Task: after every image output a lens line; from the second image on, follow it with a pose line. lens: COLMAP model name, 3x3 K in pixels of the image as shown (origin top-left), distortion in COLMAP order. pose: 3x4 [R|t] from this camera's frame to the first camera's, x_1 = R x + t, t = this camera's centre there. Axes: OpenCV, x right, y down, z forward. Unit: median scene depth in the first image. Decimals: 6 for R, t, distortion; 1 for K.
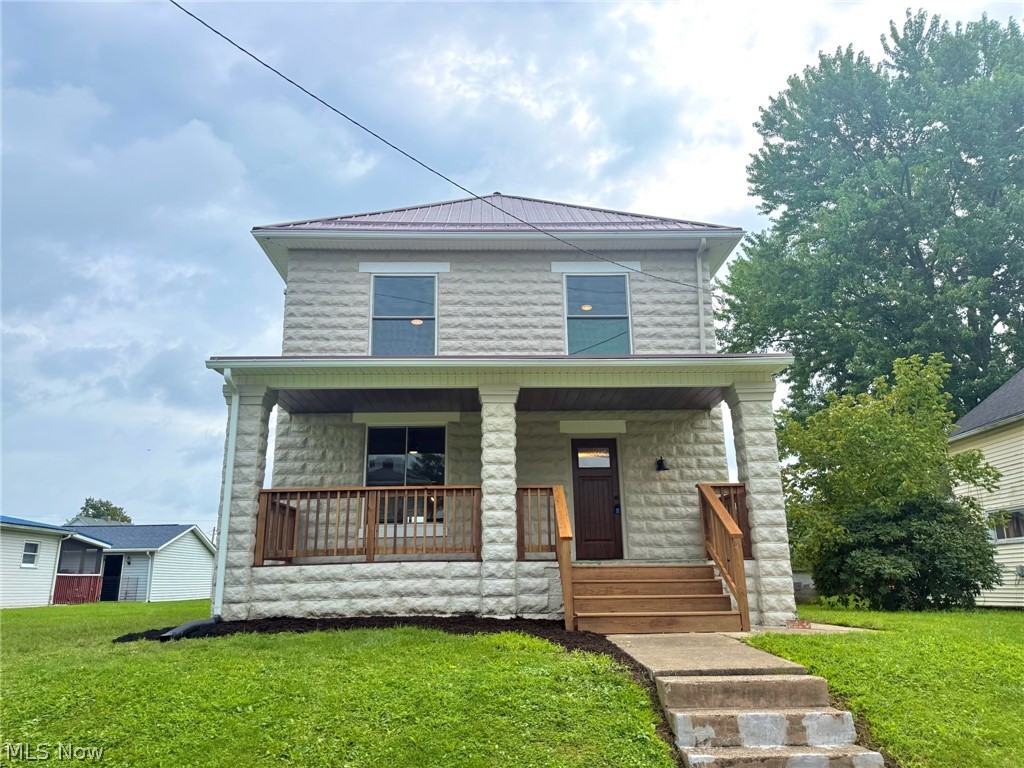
lens RADIAL K [[704.1, 0, 510.3], [0, 704.1, 390.2], [0, 0, 1]] dist [0.146432, -0.234157]
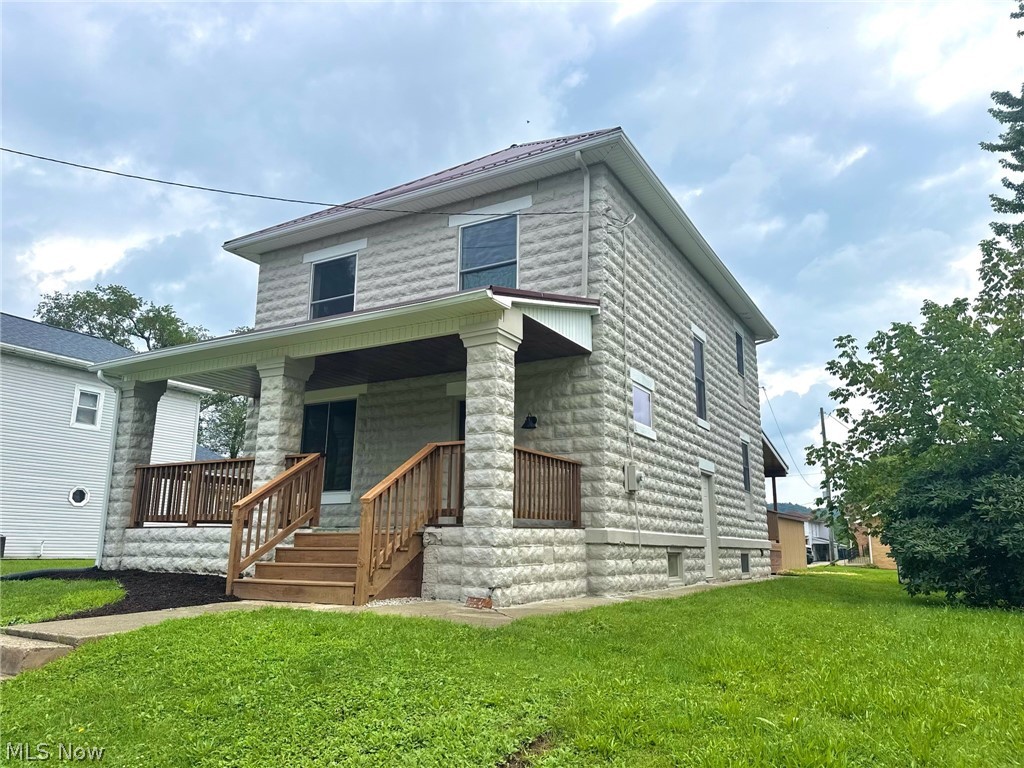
lens RADIAL K [[704.1, 0, 510.3], [0, 704.1, 390.2], [0, 0, 1]] dist [0.146432, -0.234157]
pose [[0.847967, -0.084990, -0.523191, 0.657598], [0.109546, 0.993851, 0.016100, 0.047642], [0.518606, -0.070966, 0.852063, 0.231402]]
